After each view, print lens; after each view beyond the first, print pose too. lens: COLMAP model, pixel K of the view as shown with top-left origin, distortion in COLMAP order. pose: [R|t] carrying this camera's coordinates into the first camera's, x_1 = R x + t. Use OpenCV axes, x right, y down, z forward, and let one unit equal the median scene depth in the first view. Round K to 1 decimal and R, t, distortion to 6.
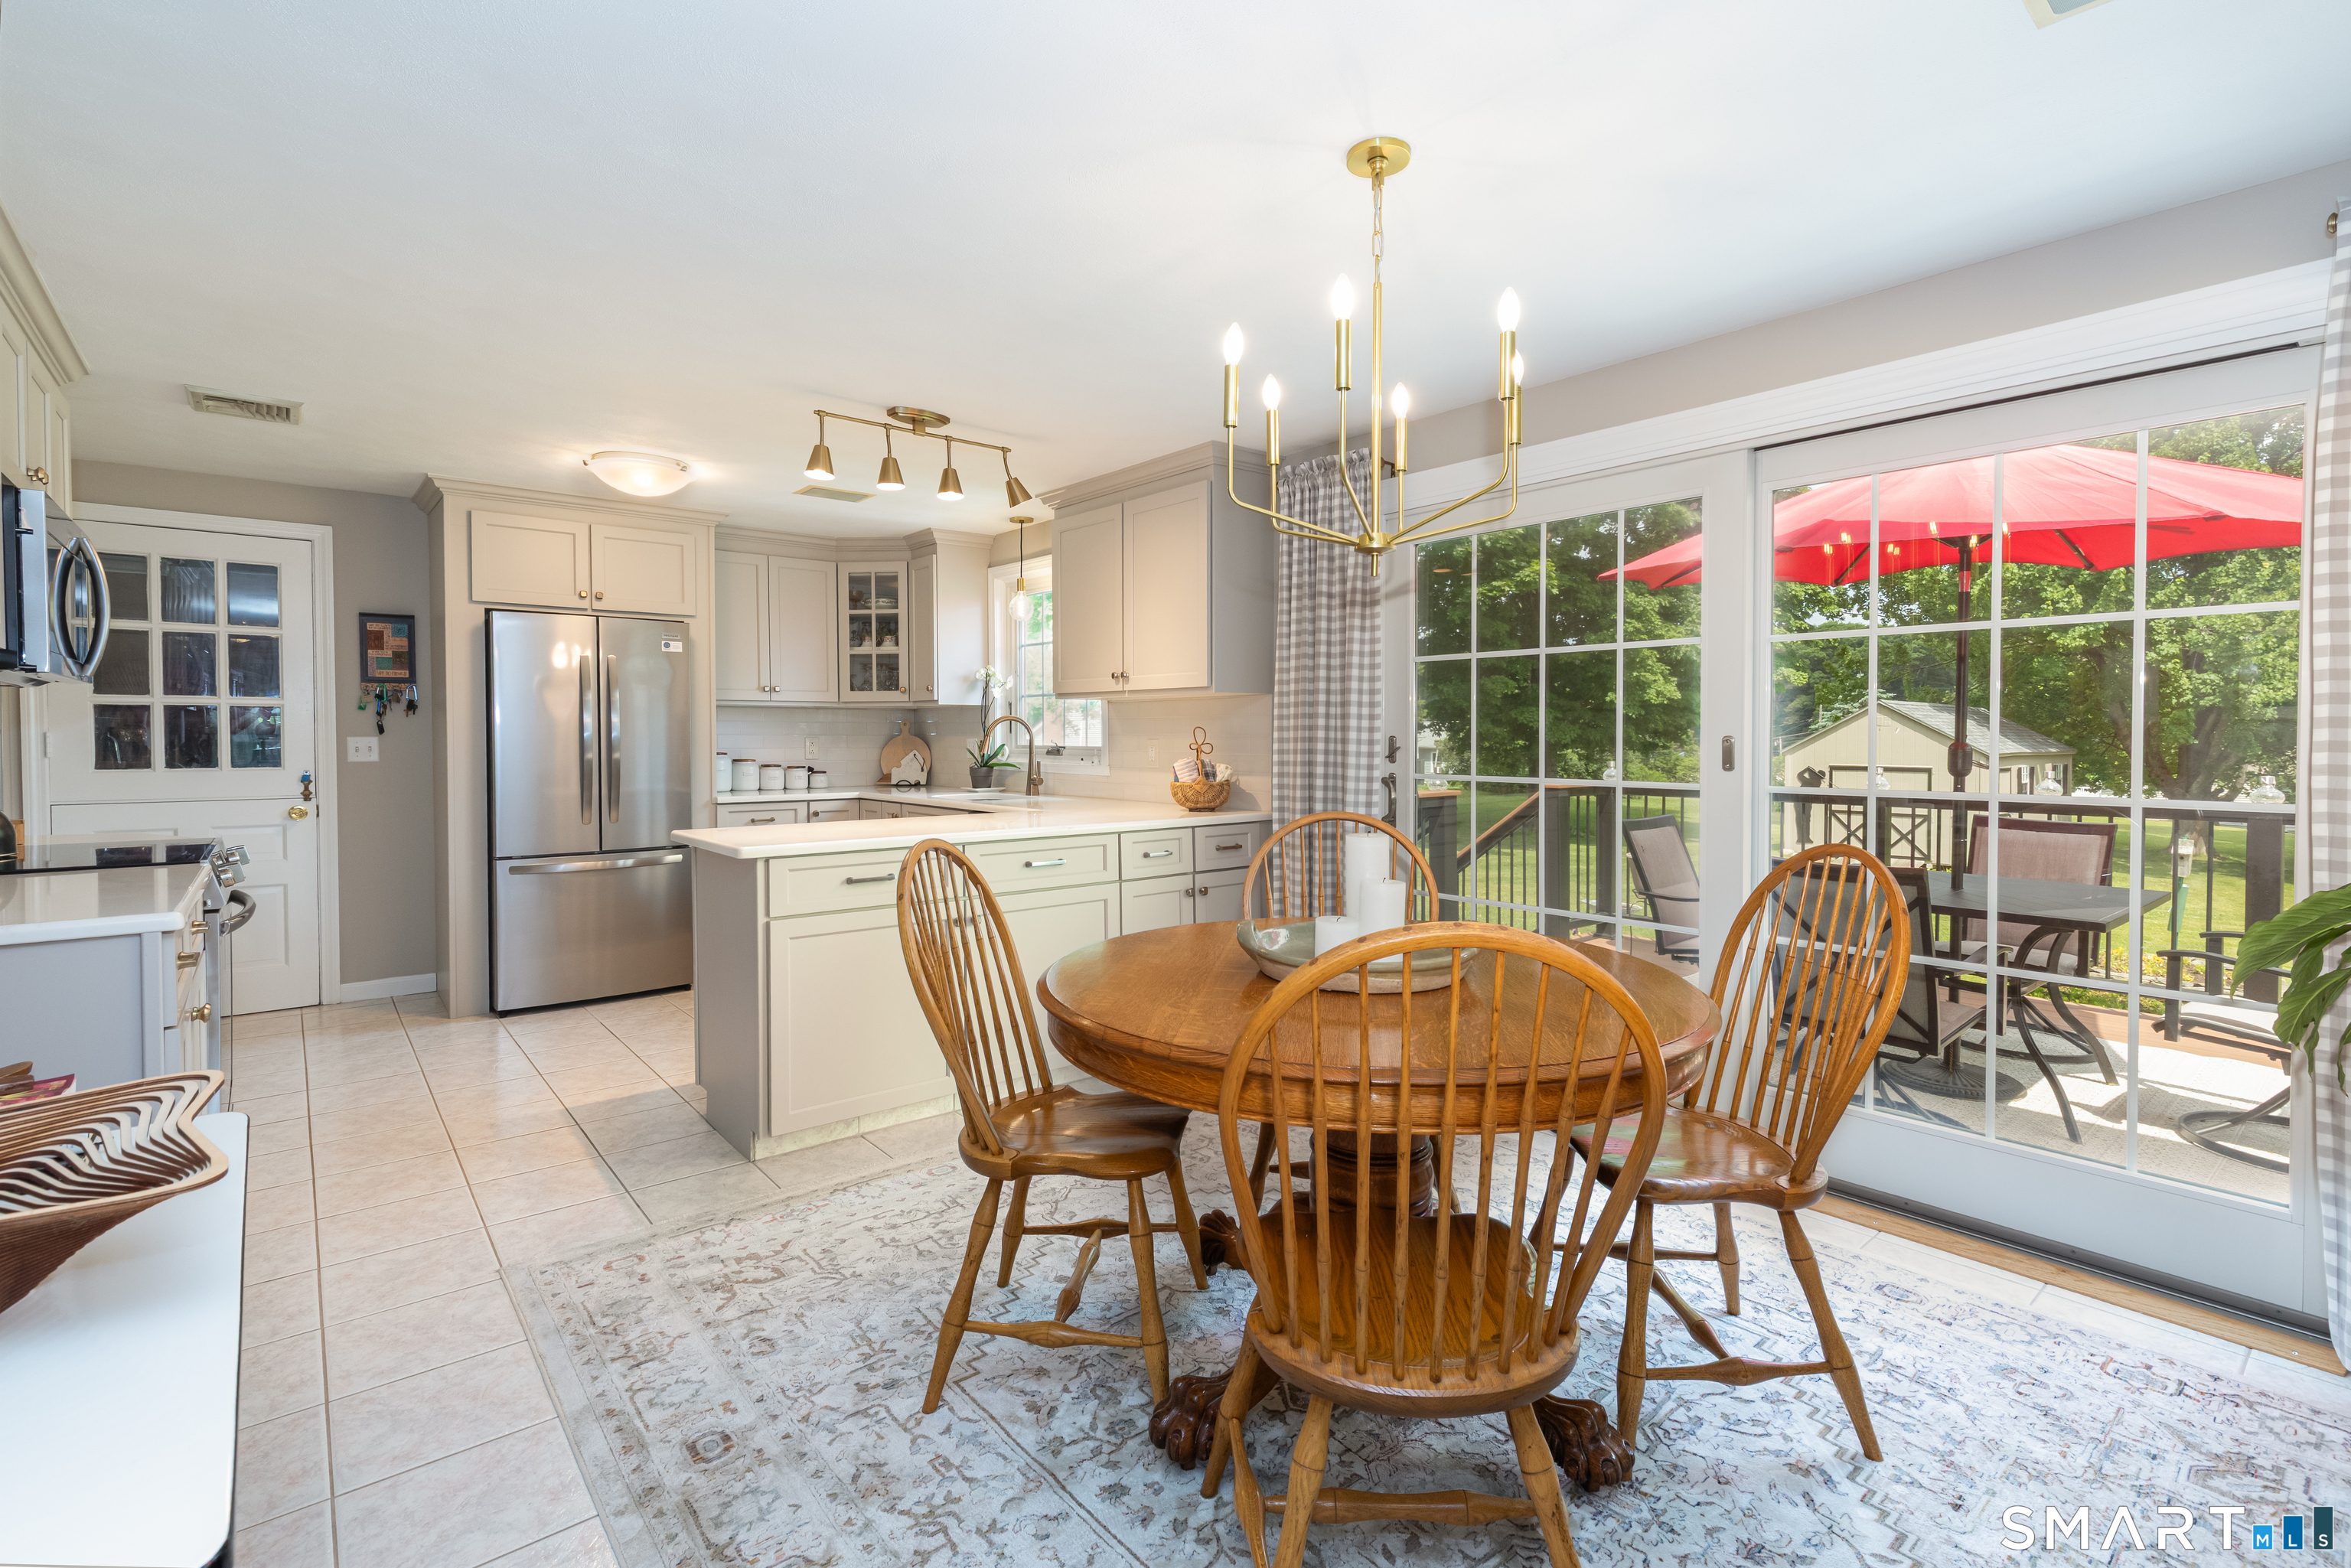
lens RADIAL K [[1094.4, 0, 1217.5], [0, 1094.4, 745.8], [0, 0, 1]] dist [0.029124, -0.001288]
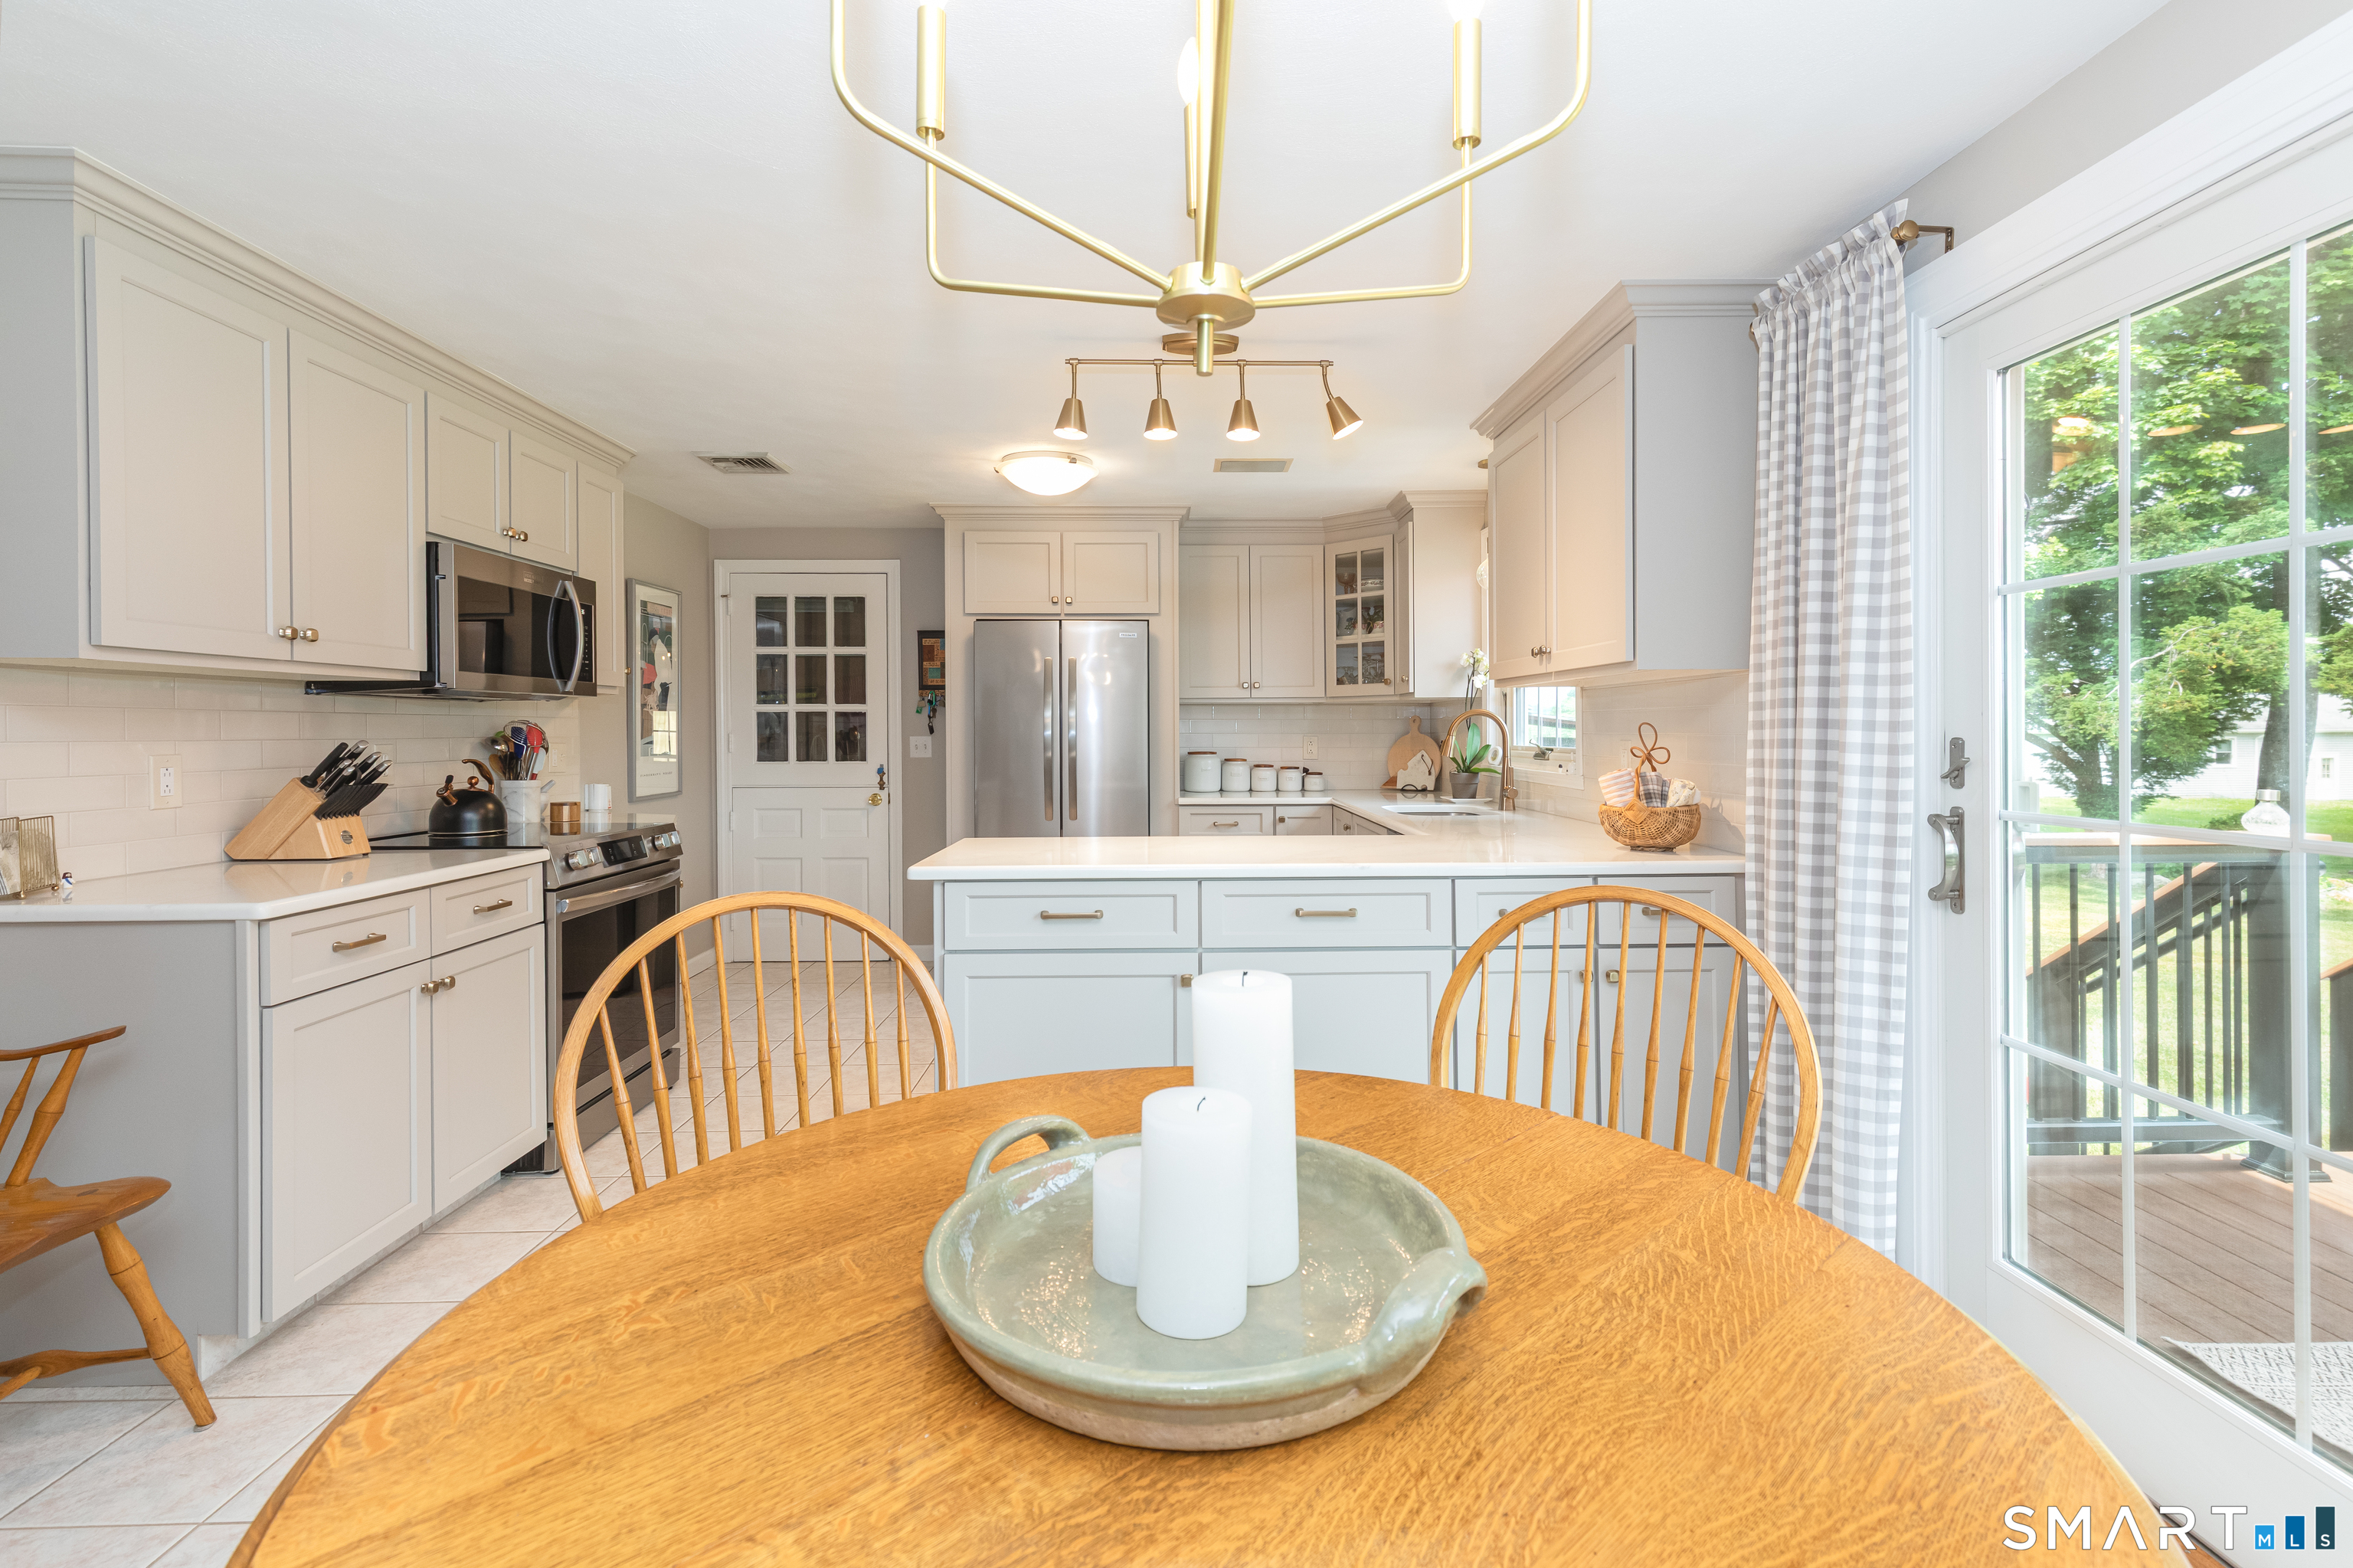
lens RADIAL K [[1095.4, 0, 1173.2], [0, 1095.4, 726.1], [0, 0, 1]] dist [0.029124, -0.001288]
pose [[0.769793, -0.004888, -0.638275, 0.173139], [-0.004080, 0.999913, -0.012578, -0.005188], [0.638281, 0.012287, 0.769706, 0.278945]]
